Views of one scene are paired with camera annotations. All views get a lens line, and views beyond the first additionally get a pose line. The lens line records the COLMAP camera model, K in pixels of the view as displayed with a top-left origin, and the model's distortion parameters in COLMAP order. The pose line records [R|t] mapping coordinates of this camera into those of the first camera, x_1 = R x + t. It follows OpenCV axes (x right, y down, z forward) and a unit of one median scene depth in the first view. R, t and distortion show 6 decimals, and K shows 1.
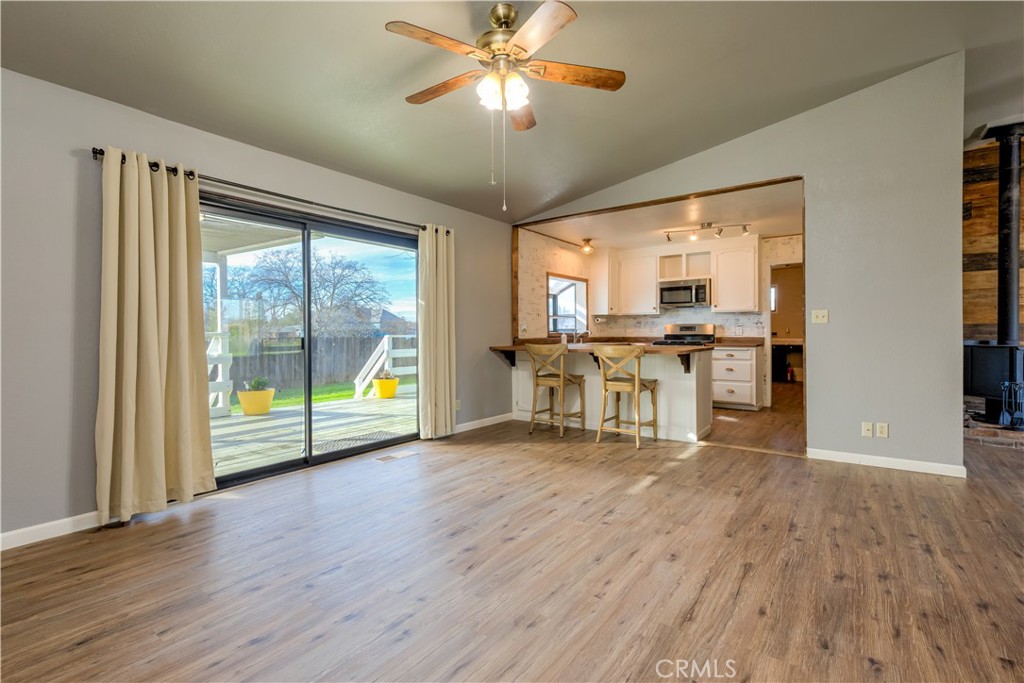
lens RADIAL K [[467.5, 0, 515.1], [0, 467.5, 336.4], [0, 0, 1]] dist [0.007841, 0.000394]
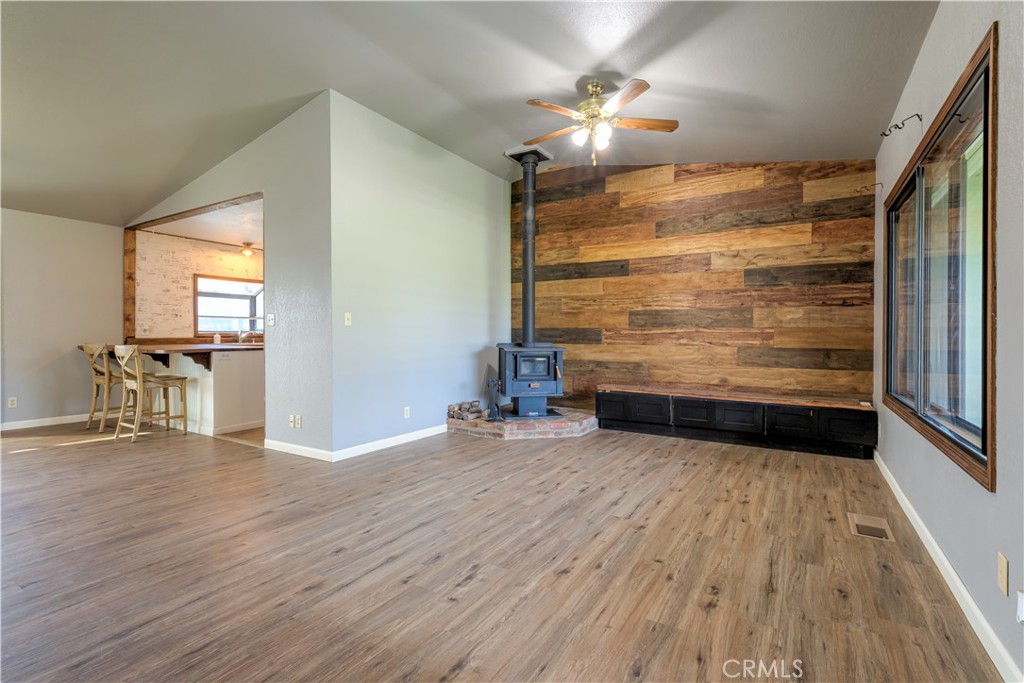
lens RADIAL K [[467.5, 0, 514.4], [0, 467.5, 336.9], [0, 0, 1]] dist [0.007841, 0.000394]
pose [[0.996640, 0.008435, 0.081469, 0.879688], [-0.008448, 0.999964, -0.000180, -0.005618], [-0.081467, -0.000509, 0.996676, -0.115574]]
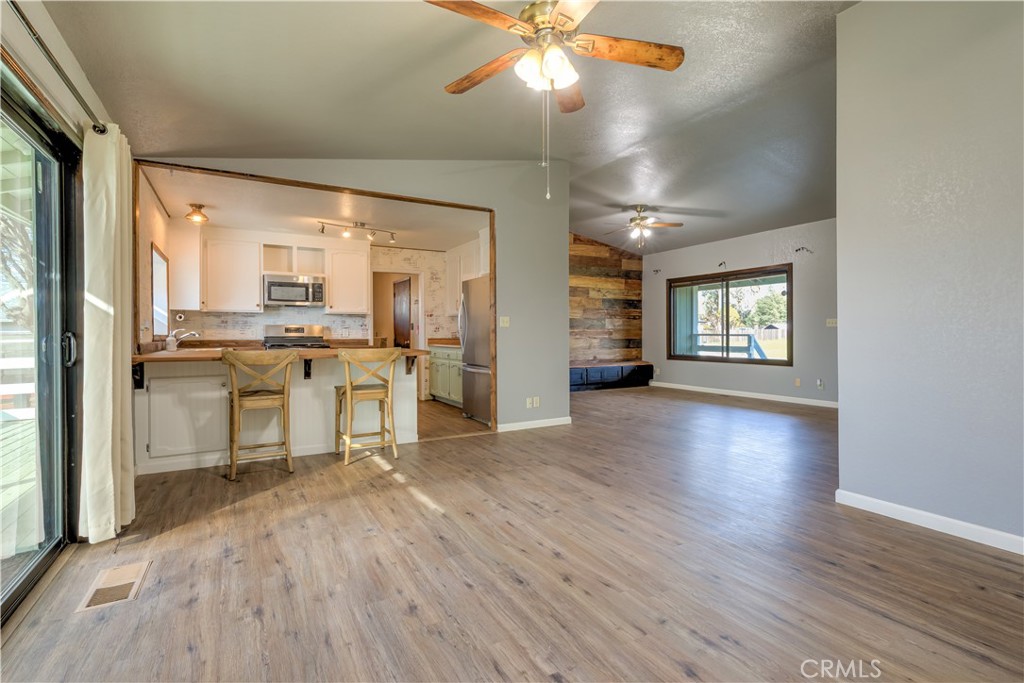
lens RADIAL K [[489.1, 0, 514.4], [0, 489.1, 338.3], [0, 0, 1]] dist [0.004762, 0.000111]
pose [[0.408367, -0.006013, 0.912798, -0.448765], [0.008528, 0.999960, 0.002772, 0.000063], [-0.912778, 0.006653, 0.408402, 0.327053]]
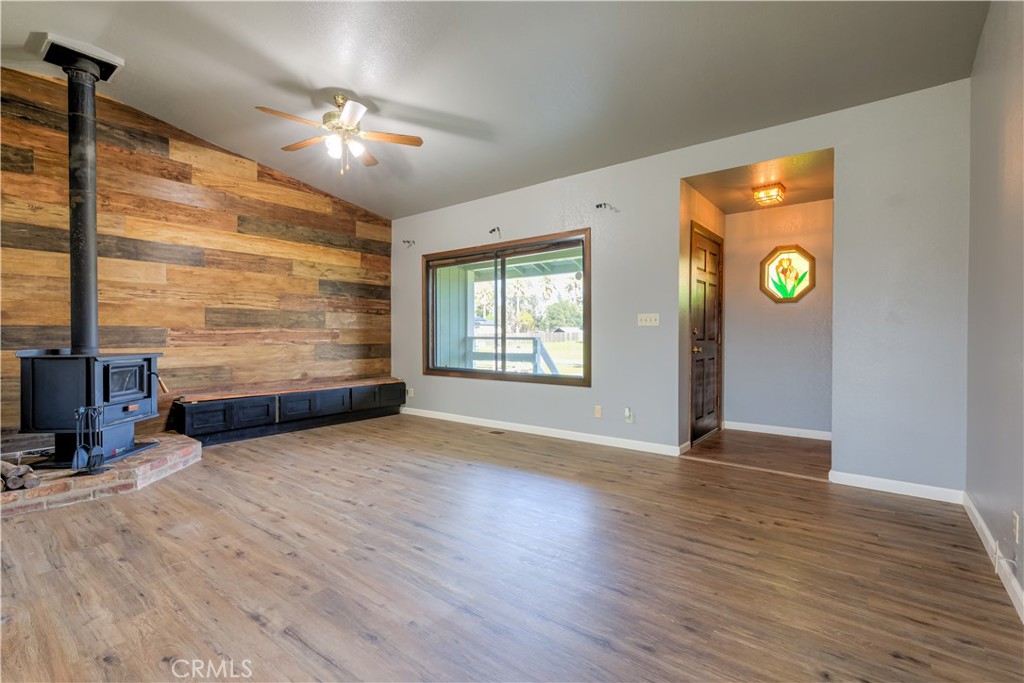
lens RADIAL K [[467.5, 0, 515.2], [0, 467.5, 339.3], [0, 0, 1]] dist [0.007841, 0.000394]
pose [[0.030859, -0.004320, 0.999514, 0.311414], [0.007620, 0.999963, 0.004086, -0.003475], [-0.999495, 0.007490, 0.030890, 0.286039]]
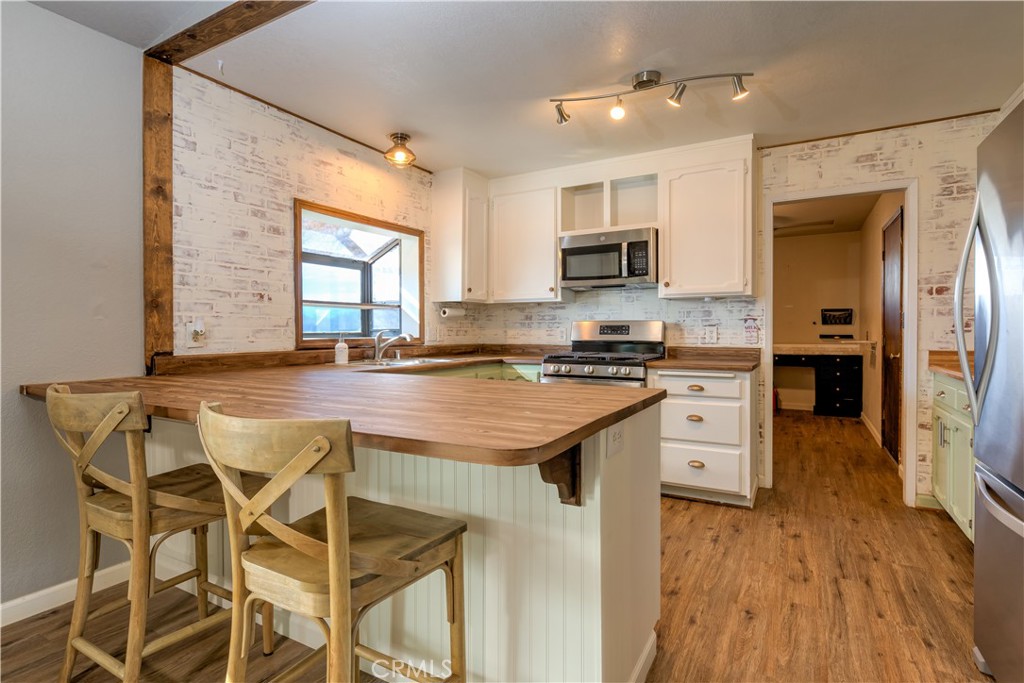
lens RADIAL K [[515.0, 0, 509.2], [0, 515.0, 334.5], [0, 0, 1]] dist [-0.000254, 0.005045]
pose [[0.993365, 0.002084, 0.114989, 0.269017], [-0.002171, 0.999997, 0.000633, -0.016423], [-0.114987, -0.000879, 0.993367, 0.642630]]
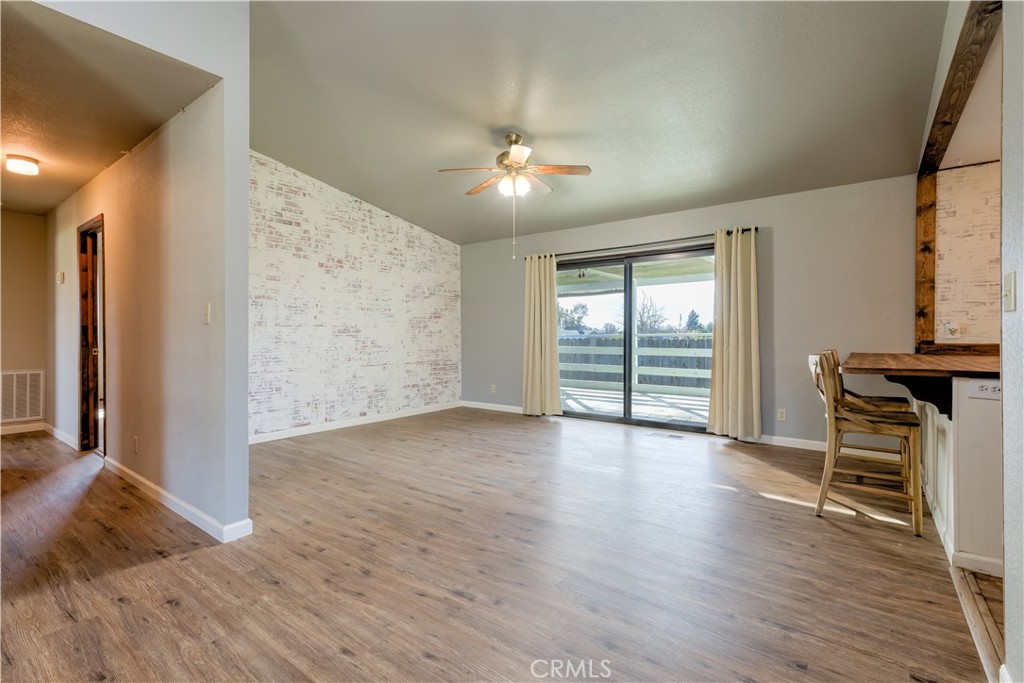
lens RADIAL K [[467.5, 0, 516.5], [0, 467.5, 337.8], [0, 0, 1]] dist [0.007841, 0.000394]
pose [[-0.011482, 0.013046, -0.999849, 0.774721], [-0.007025, 0.999889, 0.013128, -0.009216], [0.999909, 0.007174, -0.011389, 0.500369]]
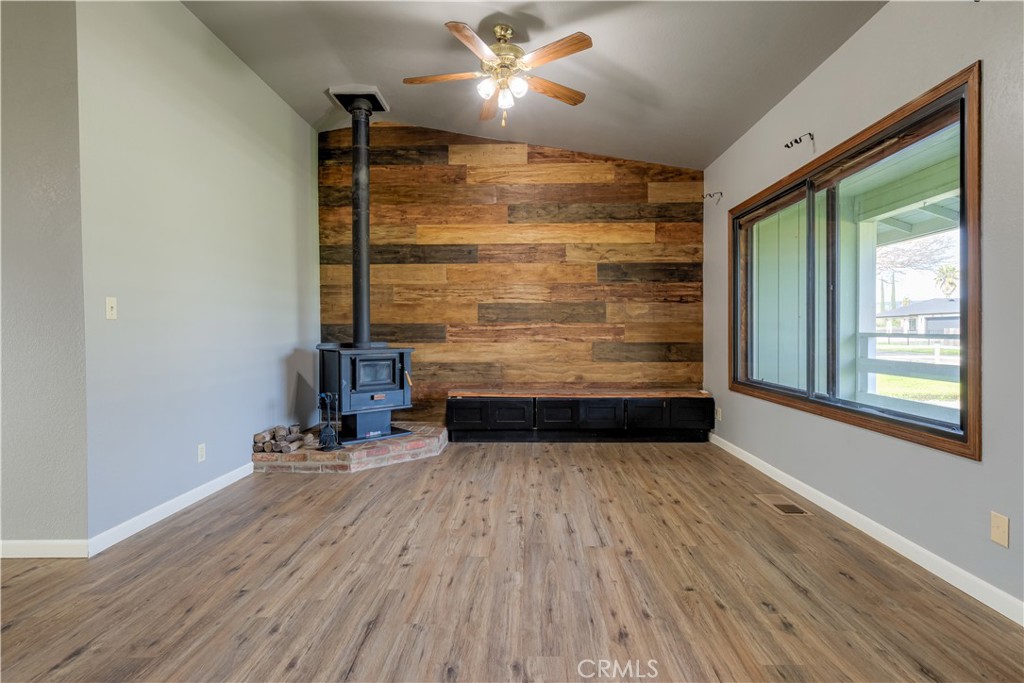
lens RADIAL K [[515.0, 0, 512.1], [0, 515.0, 335.7], [0, 0, 1]] dist [-0.000254, 0.005045]
pose [[0.819526, -0.004189, 0.573027, 0.693025], [0.003872, 0.999991, 0.001773, -0.005117], [-0.573029, 0.000765, 0.819535, 0.049045]]
